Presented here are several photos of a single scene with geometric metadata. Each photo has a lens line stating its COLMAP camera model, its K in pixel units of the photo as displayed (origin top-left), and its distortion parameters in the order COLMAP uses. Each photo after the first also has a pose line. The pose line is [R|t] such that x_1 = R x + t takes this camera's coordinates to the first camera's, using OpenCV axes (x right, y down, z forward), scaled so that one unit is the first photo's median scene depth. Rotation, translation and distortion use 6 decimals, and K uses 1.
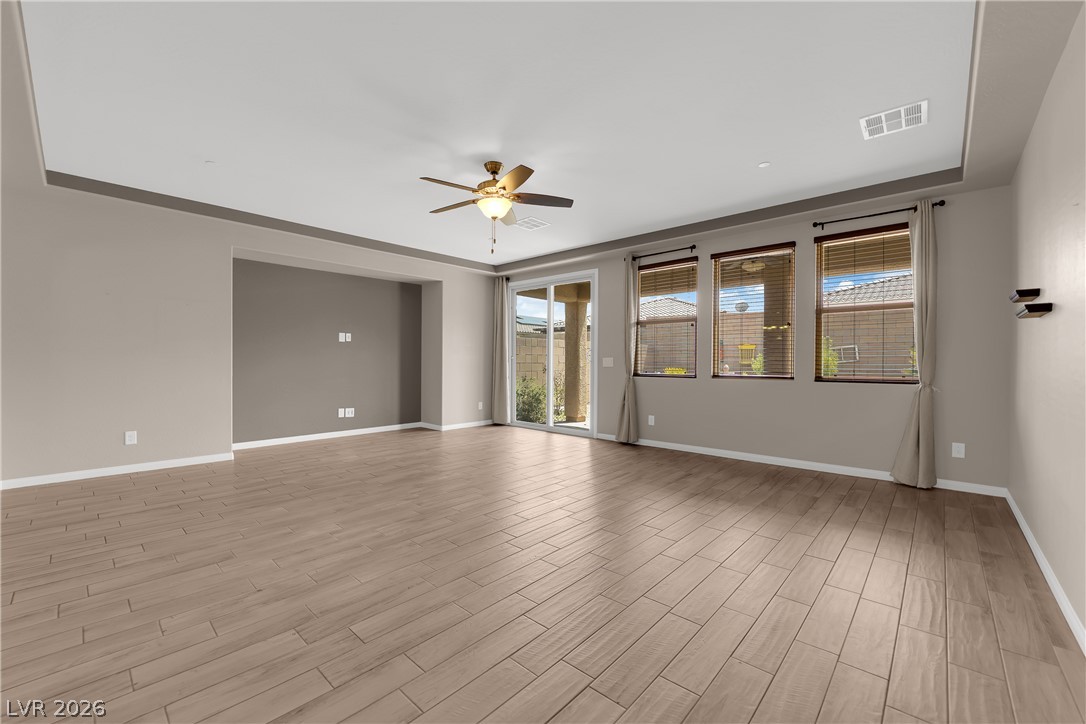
lens RADIAL K [[437.7, 0, 535.7], [0, 437.7, 366.7], [0, 0, 1]] dist [-0.008624, -0.003438]
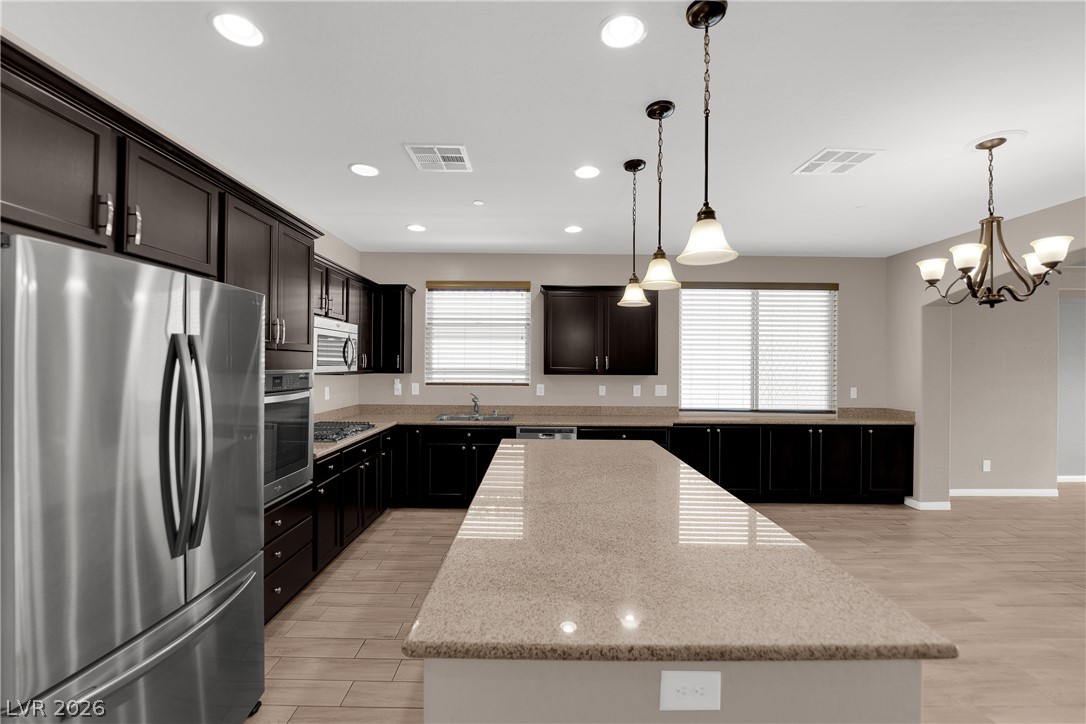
lens RADIAL K [[437.7, 0, 538.5], [0, 437.7, 361.6], [0, 0, 1]] dist [-0.008624, -0.003438]
pose [[0.683524, -0.000313, -0.729928, -0.705091], [-0.016604, 0.999734, -0.015978, -0.059270], [0.729739, 0.023041, 0.683337, -0.517342]]
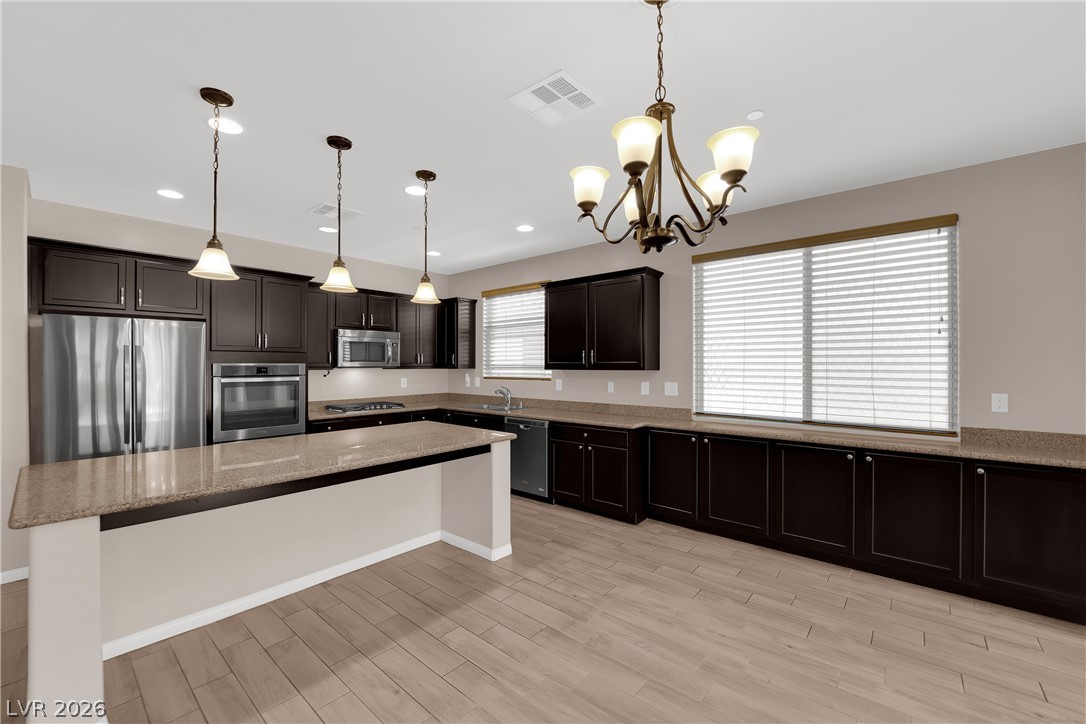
lens RADIAL K [[437.7, 0, 538.3], [0, 437.7, 365.1], [0, 0, 1]] dist [-0.008624, -0.003438]
pose [[0.037591, 0.000288, -0.999293, -0.445557], [-0.012370, 0.999923, -0.000177, -0.056463], [0.999217, 0.012368, 0.037591, 0.017470]]
